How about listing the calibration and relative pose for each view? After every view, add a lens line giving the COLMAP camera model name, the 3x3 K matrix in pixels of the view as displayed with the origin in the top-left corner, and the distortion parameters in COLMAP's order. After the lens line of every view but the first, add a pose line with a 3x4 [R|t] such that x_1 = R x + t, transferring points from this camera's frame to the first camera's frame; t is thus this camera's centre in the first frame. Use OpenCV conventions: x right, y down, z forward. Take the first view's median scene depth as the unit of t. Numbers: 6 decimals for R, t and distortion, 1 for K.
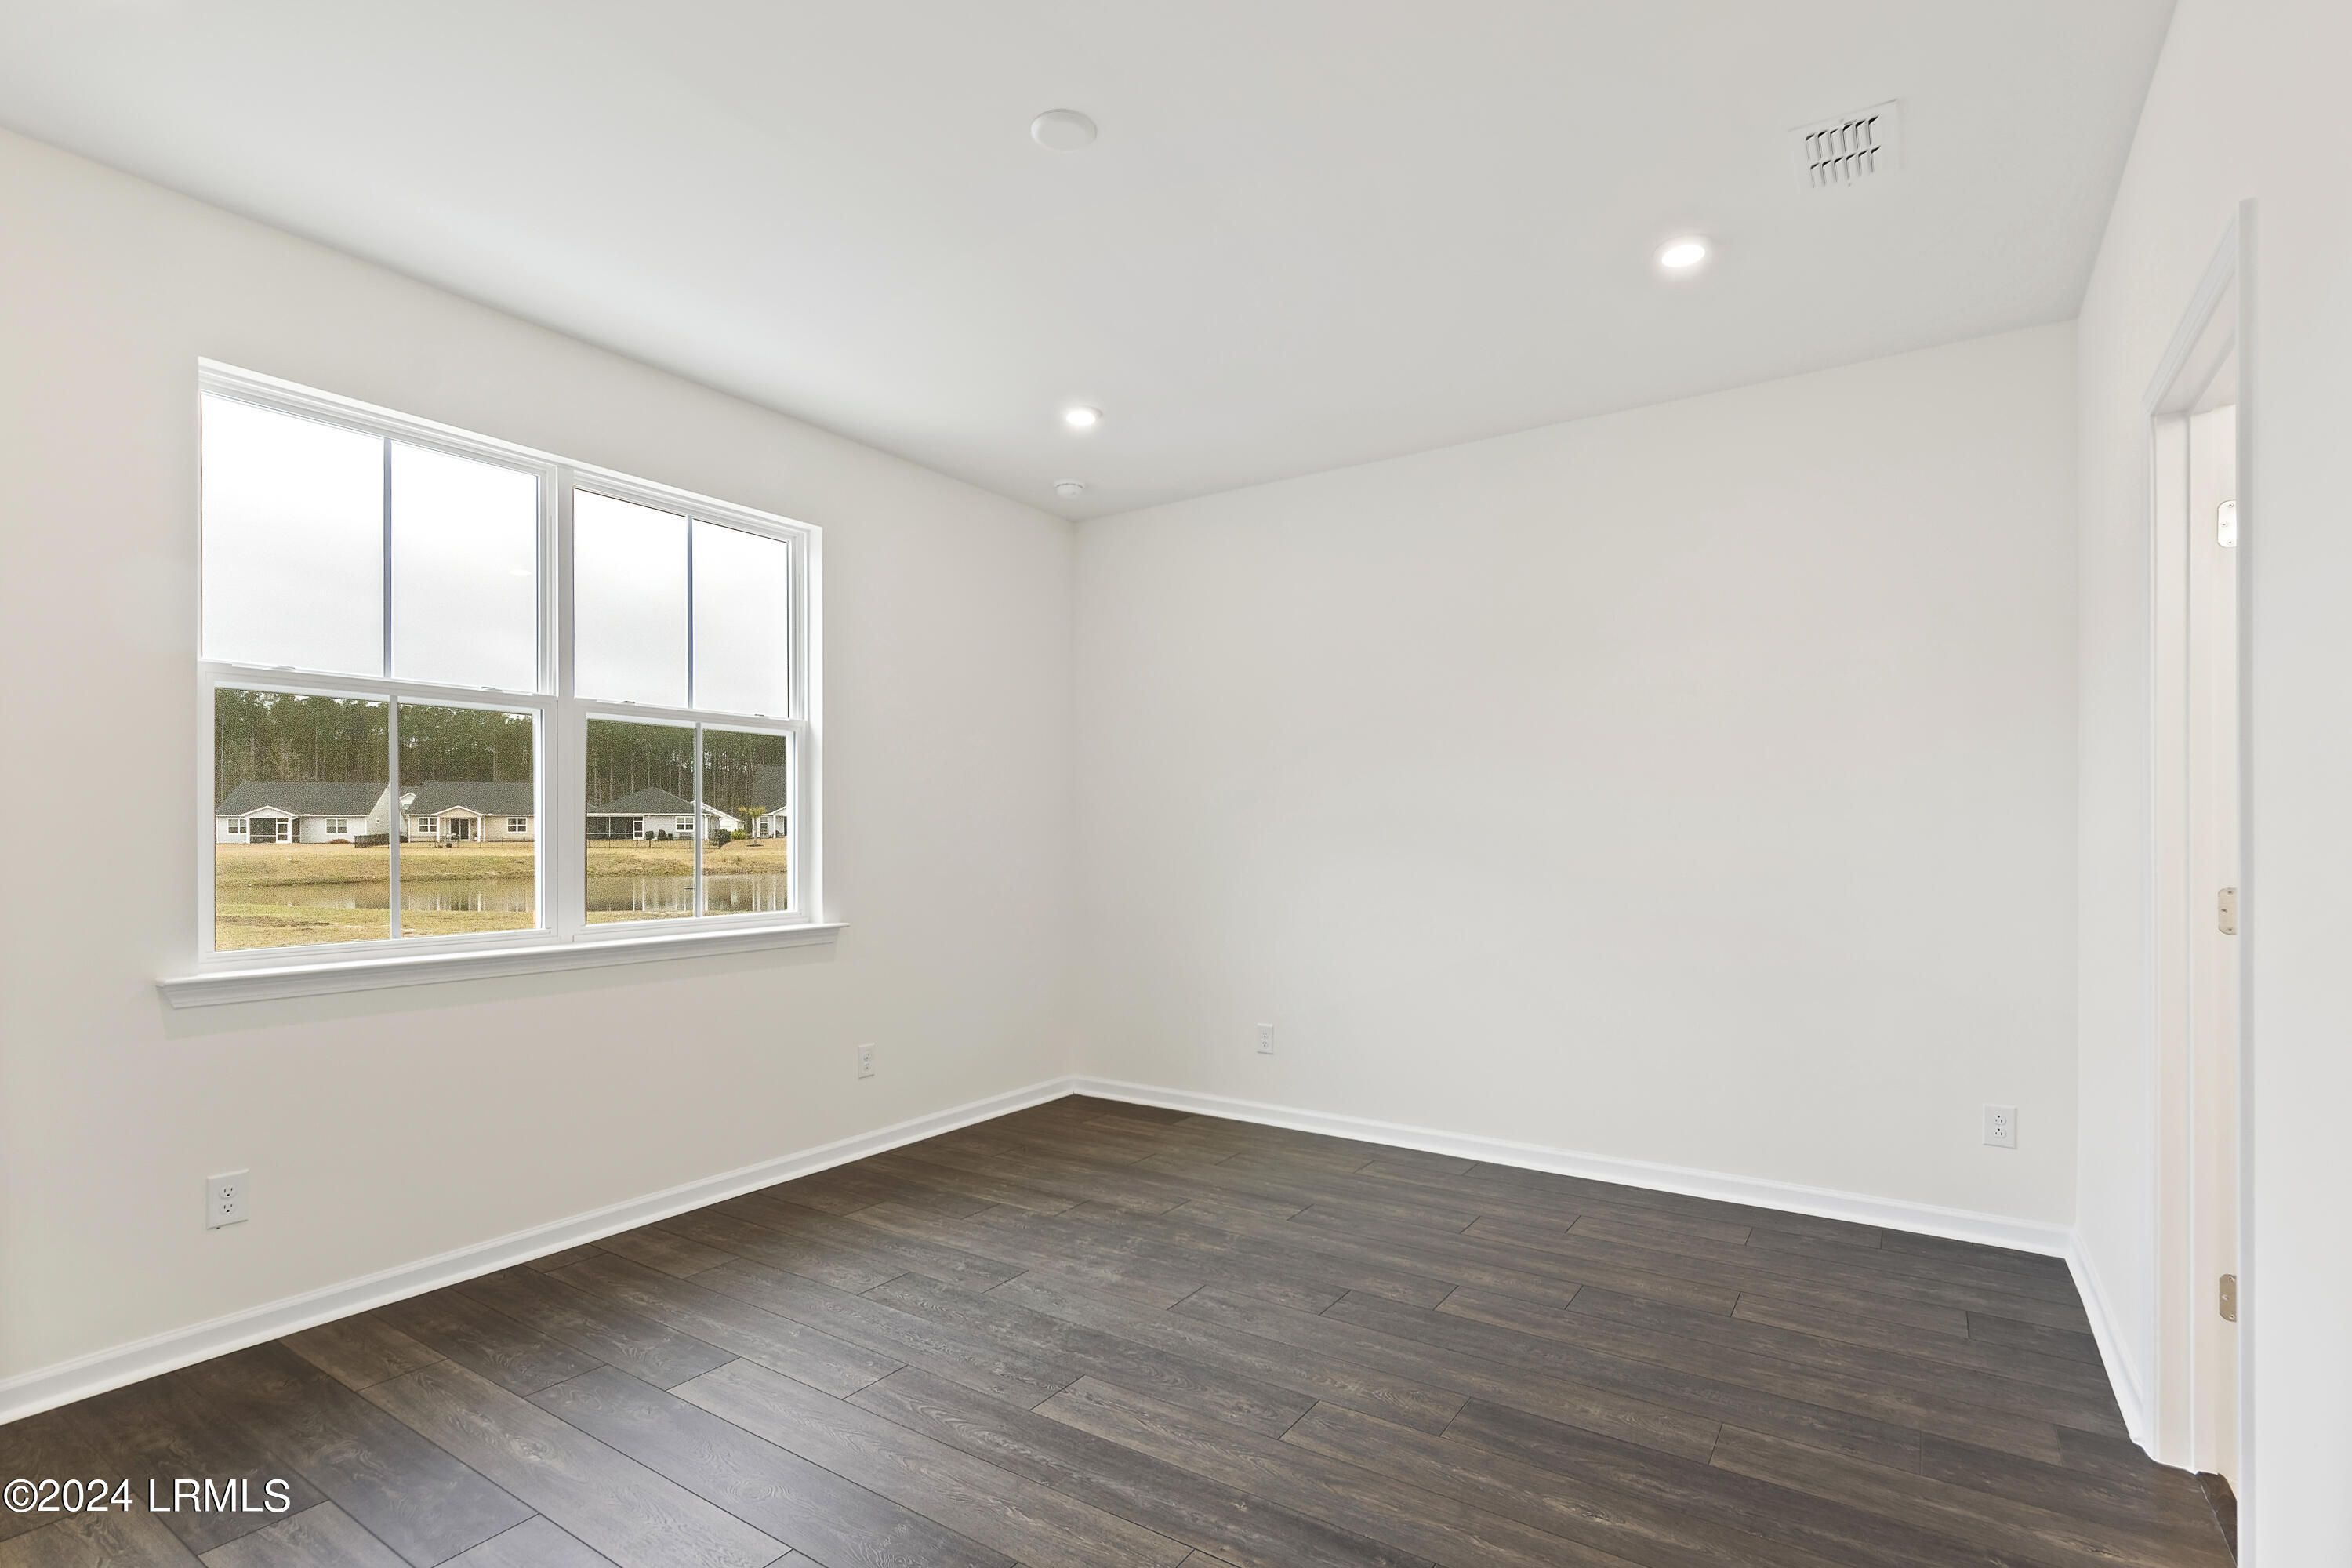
lens RADIAL K [[1135.0, 0, 1159.9], [0, 1135.0, 825.2], [0, 0, 1]] dist [0.003656, -0.000034]
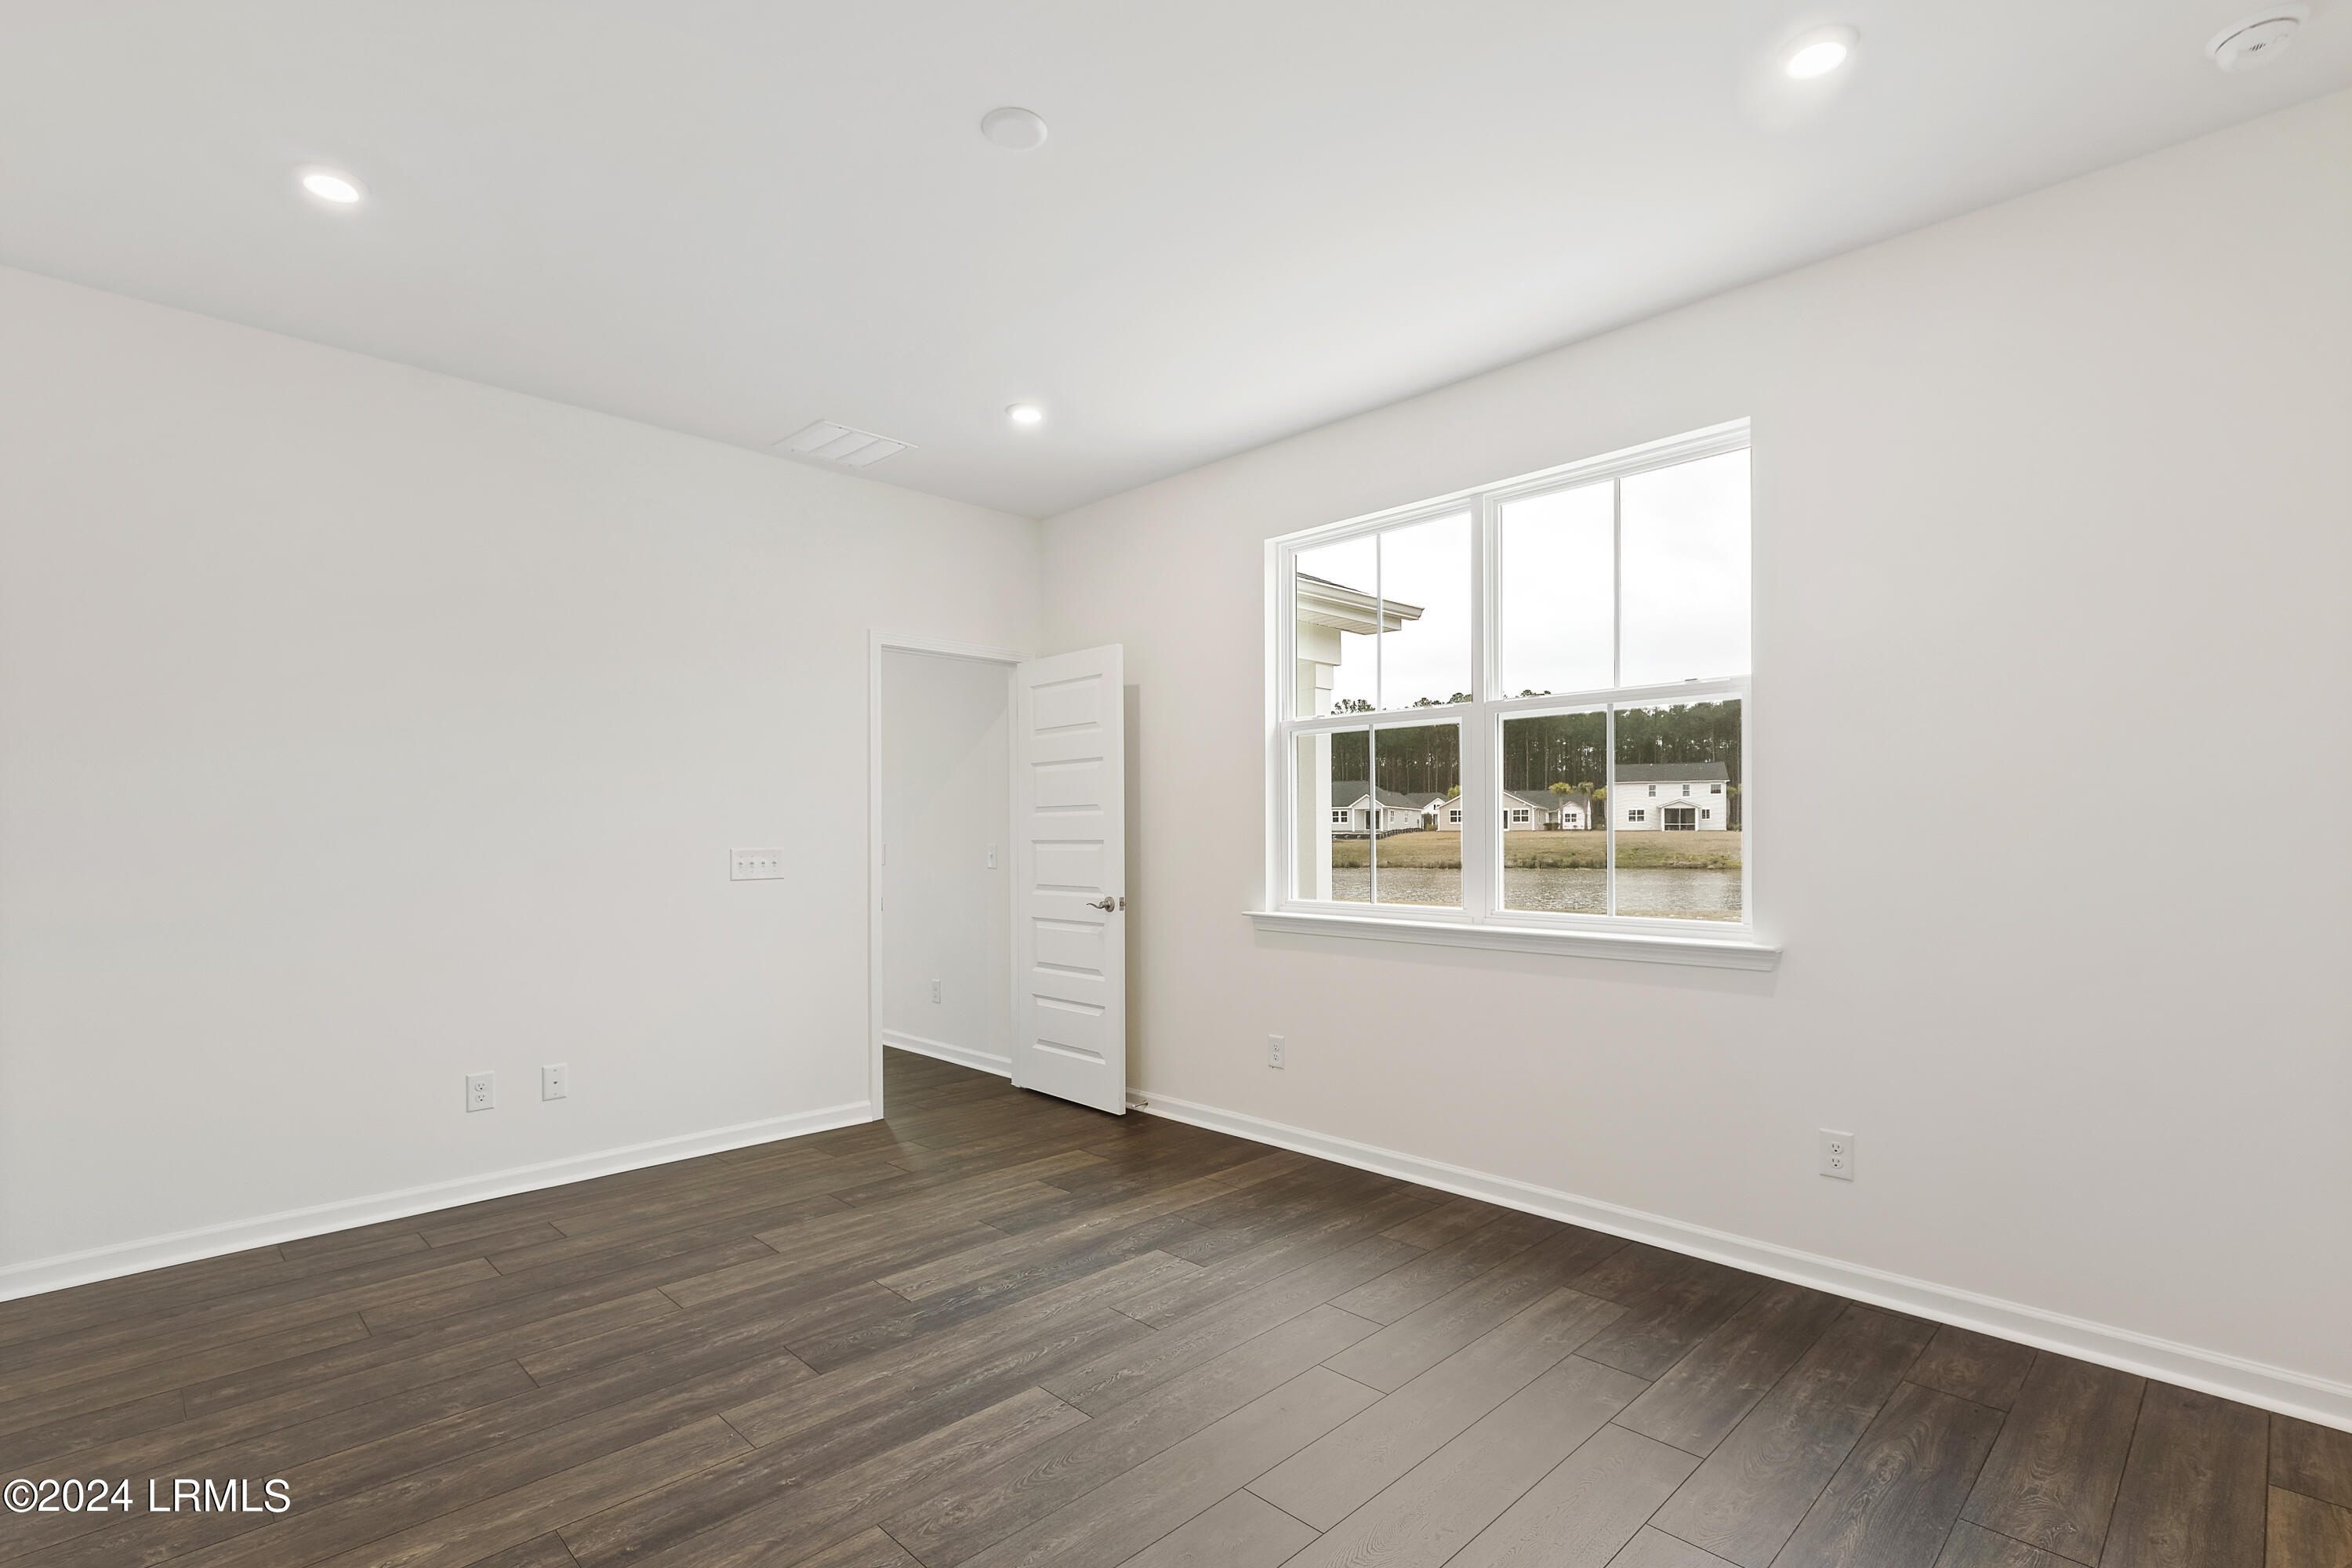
lens RADIAL K [[1125.9, 0, 1212.6], [0, 1125.9, 825.6], [0, 0, 1]] dist [-0.004066, -0.001134]
pose [[-0.190194, 0.001020, -0.981746, 0.635184], [0.009316, 0.999956, -0.000766, 0.007592], [0.981702, -0.009291, -0.190196, 1.006162]]
